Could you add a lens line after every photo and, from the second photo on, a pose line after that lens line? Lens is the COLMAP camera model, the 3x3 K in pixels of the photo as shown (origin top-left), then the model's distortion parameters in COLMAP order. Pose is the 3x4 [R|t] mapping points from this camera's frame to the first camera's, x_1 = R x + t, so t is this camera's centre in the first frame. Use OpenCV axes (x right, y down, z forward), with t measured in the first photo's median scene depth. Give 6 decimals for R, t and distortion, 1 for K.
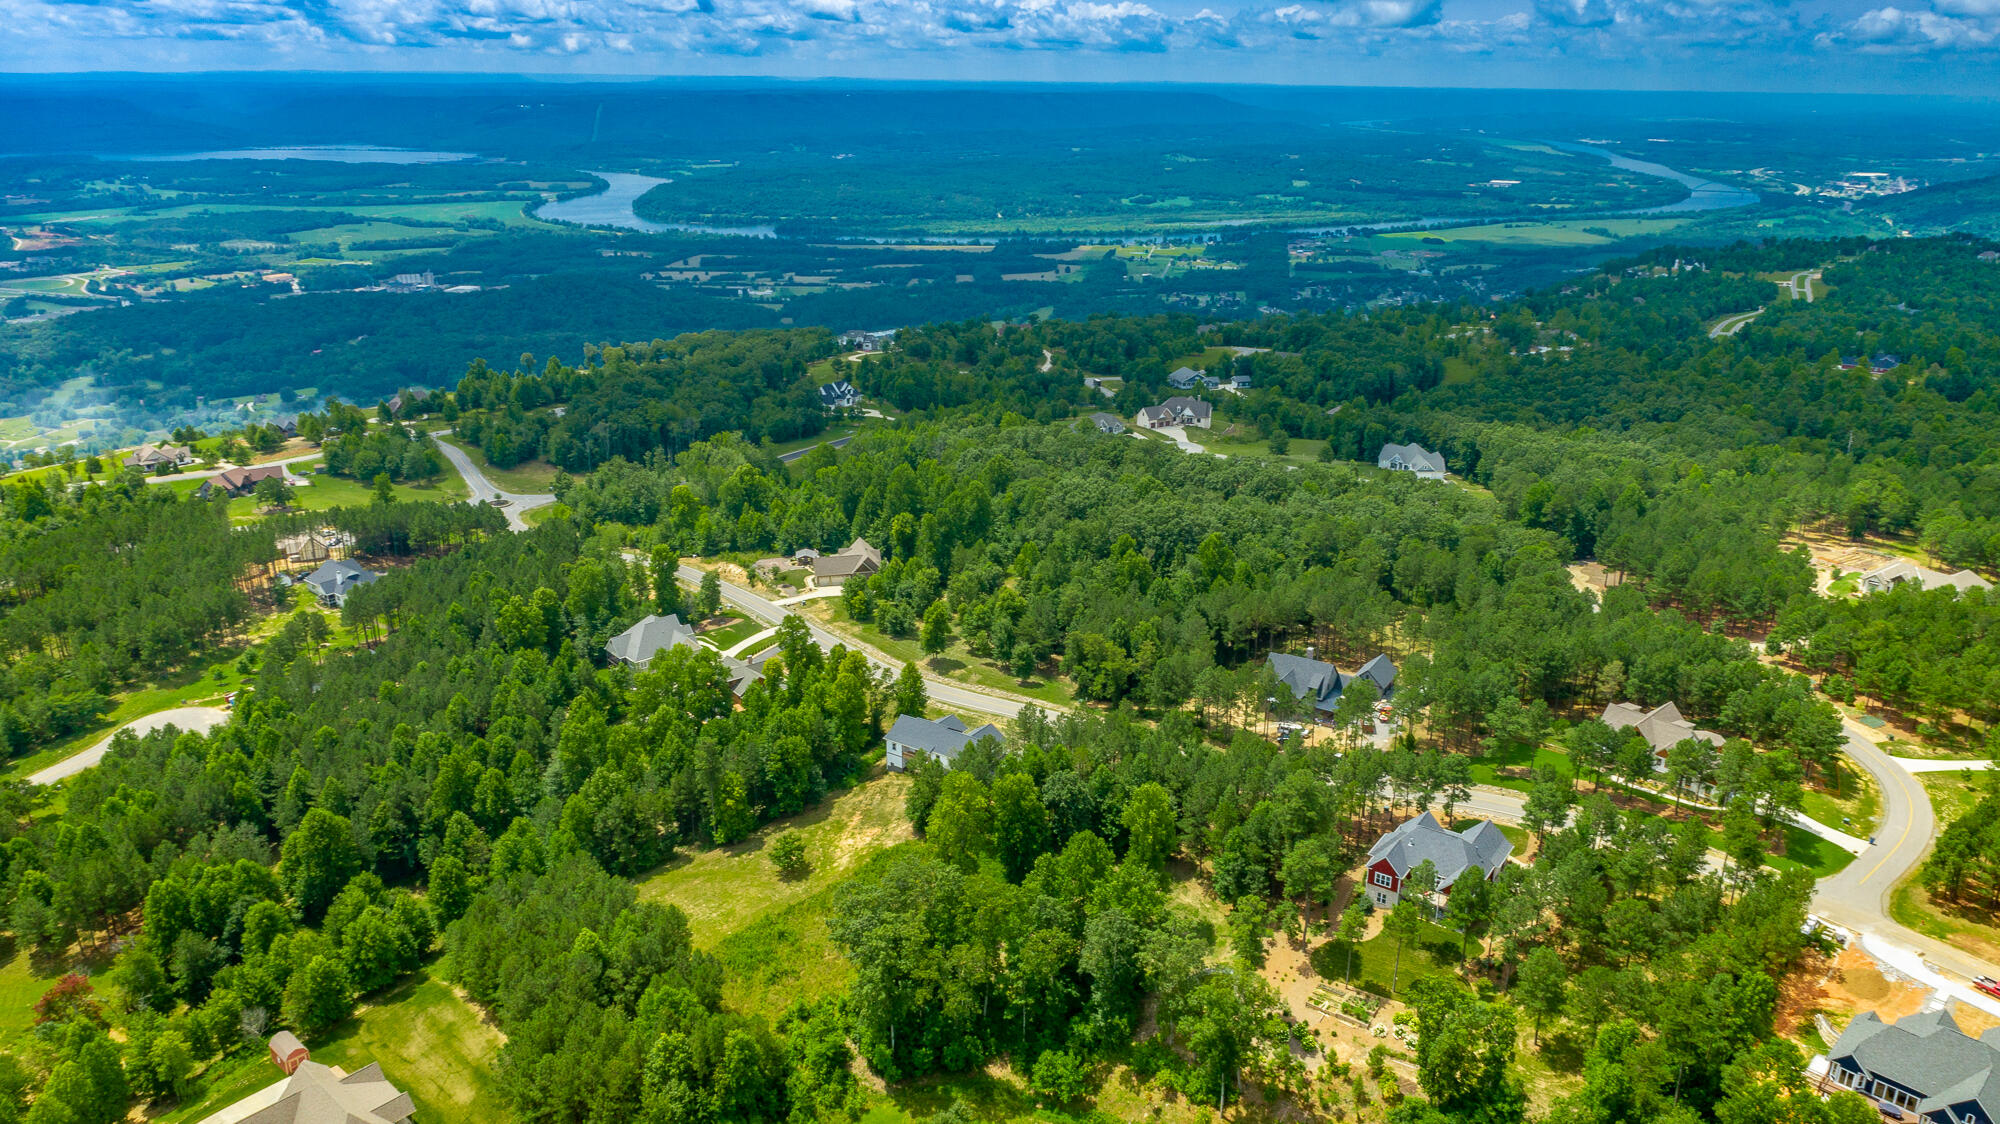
lens RADIAL K [[1390.2, 0, 1011.5], [0, 1390.2, 557.6], [0, 0, 1]] dist [-0.012047, 0.012605]
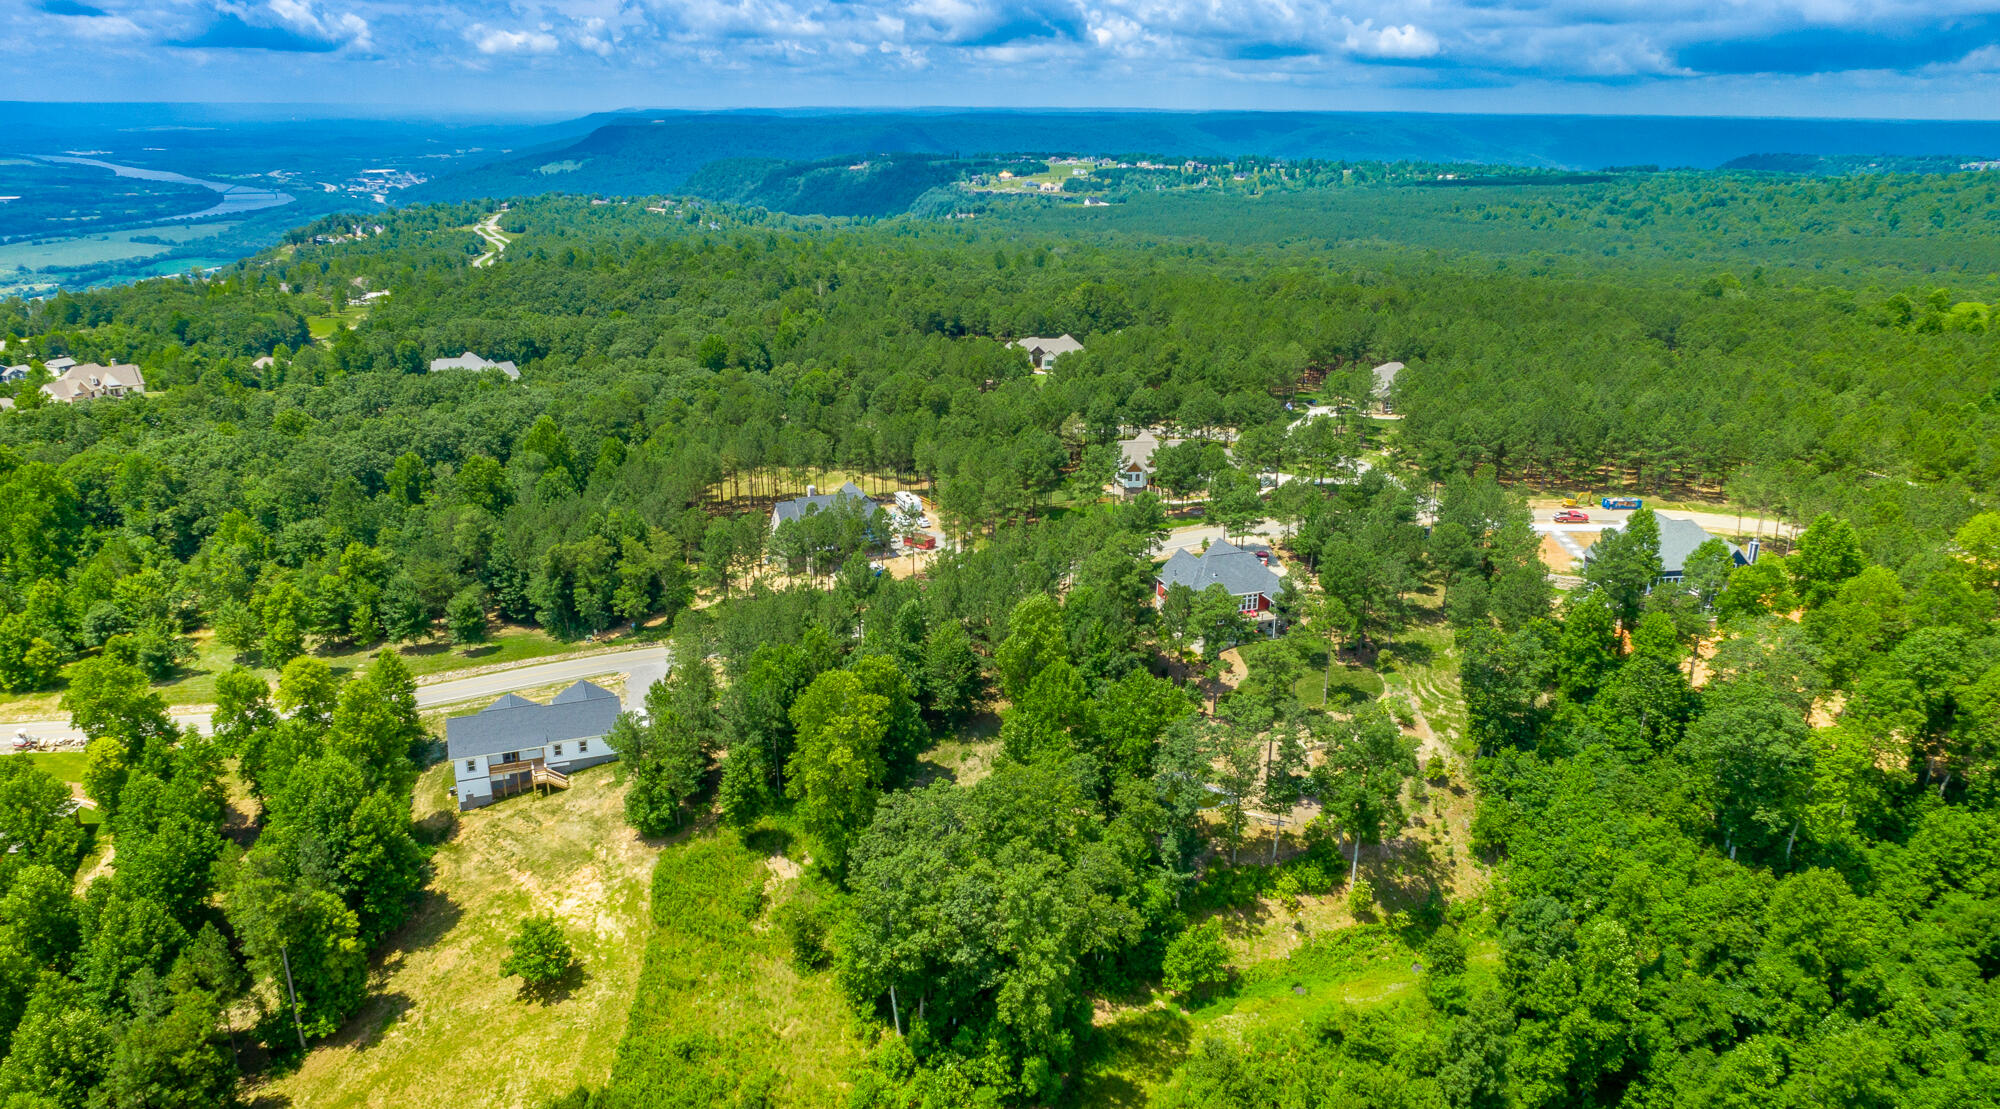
lens RADIAL K [[1379.9, 0, 1054.2], [0, 1379.9, 550.6], [0, 0, 1]] dist [-0.009184, 0.004455]
pose [[0.574526, -0.269020, 0.773013, -0.323549], [0.266063, 0.954534, 0.134446, 0.027912], [-0.774035, 0.128428, 0.619981, 0.355133]]
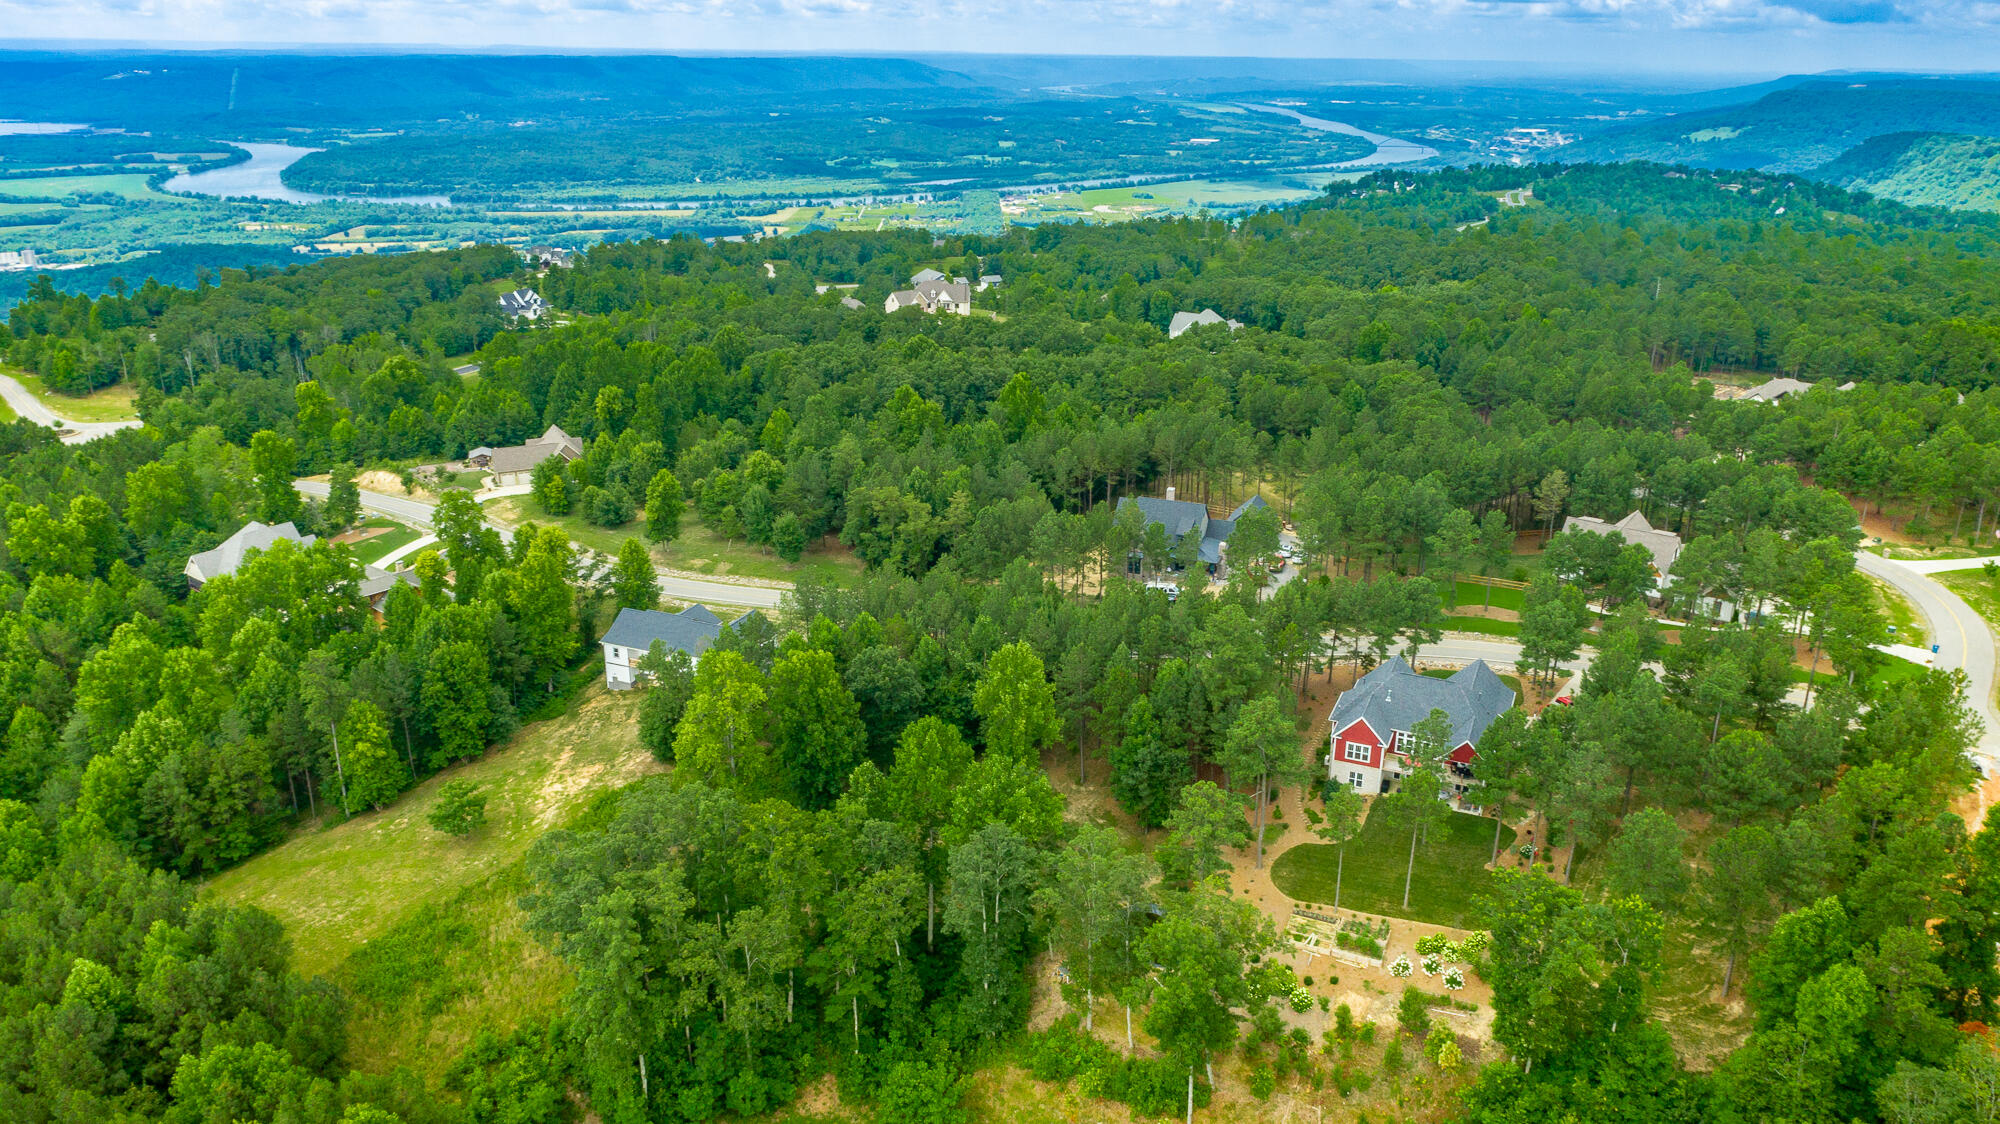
lens RADIAL K [[1439.6, 0, 993.9], [0, 1439.6, 561.8], [0, 0, 1]] dist [-0.013211, 0.014379]
pose [[0.982067, -0.071845, 0.174304, -0.018333], [0.068358, 0.997324, 0.025935, 0.072796], [-0.175701, -0.013555, 0.984350, 0.225193]]
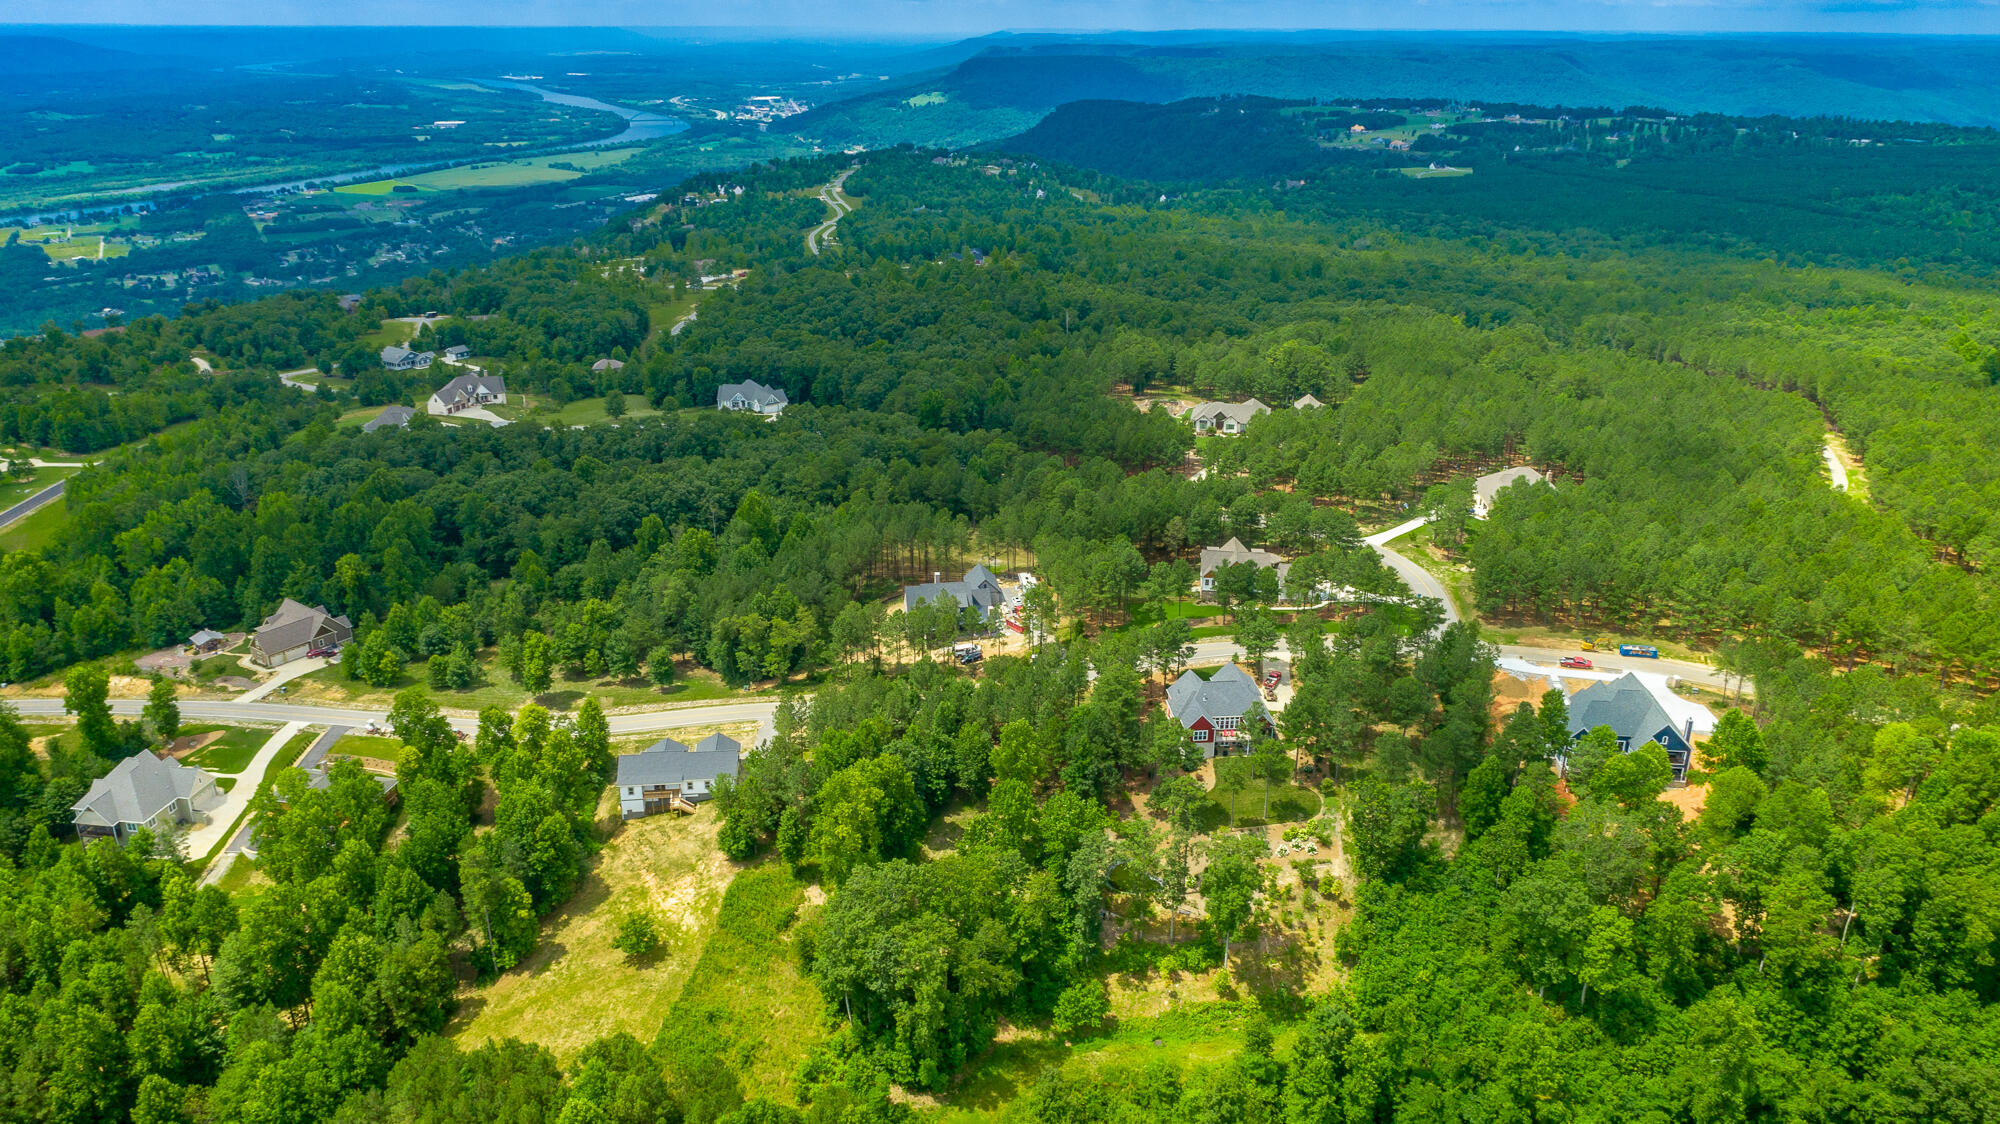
lens RADIAL K [[1390.2, 0, 1032.3], [0, 1390.2, 588.2], [0, 0, 1]] dist [-0.012047, 0.012605]
pose [[0.764390, -0.251653, 0.593615, -0.324022], [0.214990, 0.967476, 0.133306, -0.043350], [-0.607855, 0.025723, 0.793631, 0.124090]]
